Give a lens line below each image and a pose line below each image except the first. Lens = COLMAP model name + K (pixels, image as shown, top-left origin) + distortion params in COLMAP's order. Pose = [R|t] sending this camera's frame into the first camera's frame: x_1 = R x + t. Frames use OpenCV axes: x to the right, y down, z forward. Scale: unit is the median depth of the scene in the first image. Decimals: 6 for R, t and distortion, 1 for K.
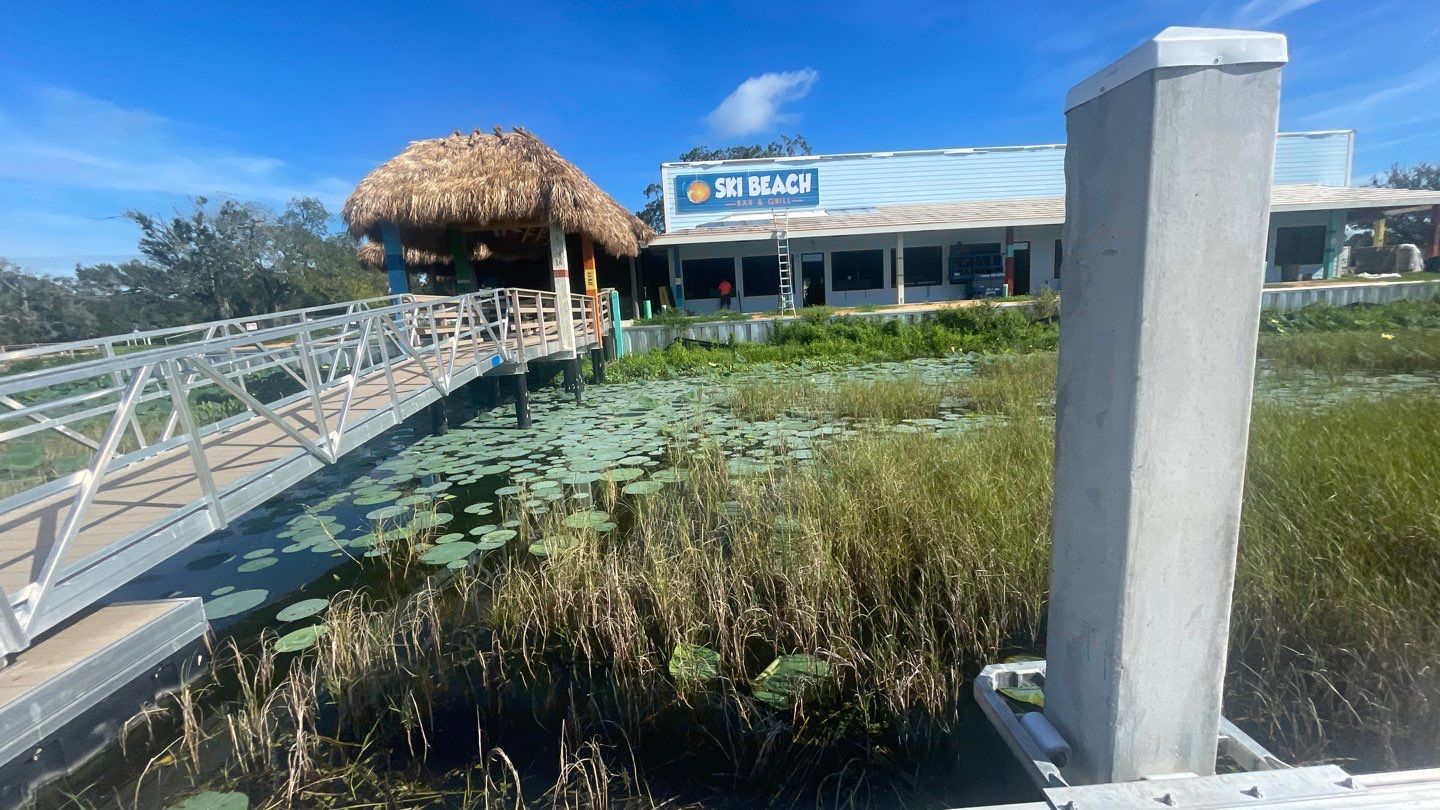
lens RADIAL K [[576.3, 0, 718.1], [0, 576.3, 393.6], [0, 0, 1]] dist [-0.001539, -0.000280]
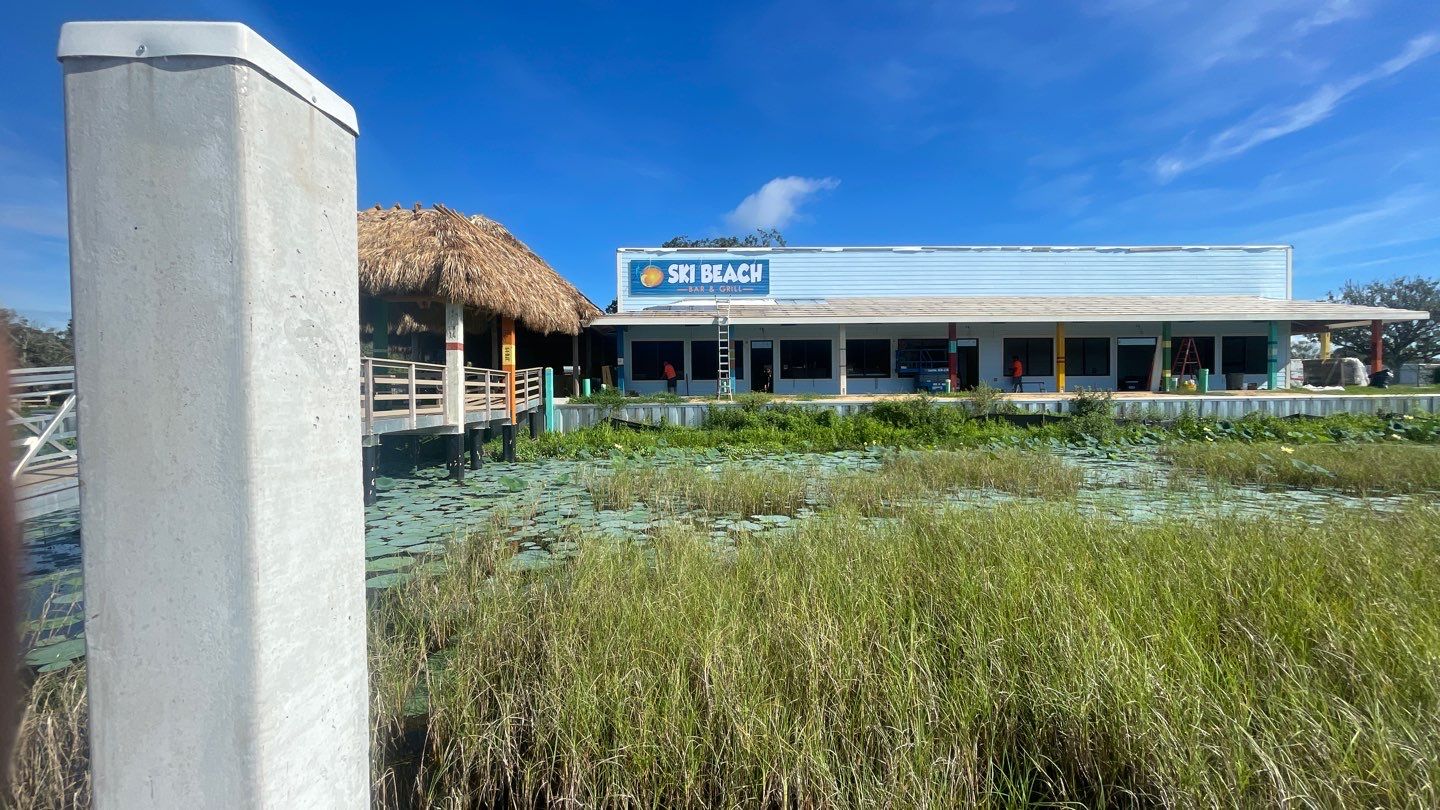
lens RADIAL K [[574.8, 0, 725.6], [0, 574.8, 397.7], [0, 0, 1]] dist [0.000230, -0.000245]
pose [[0.998870, 0.046706, -0.008845, 0.130022], [-0.047477, 0.989457, -0.136823, -0.006072], [0.002361, 0.137089, 0.990556, 0.026641]]
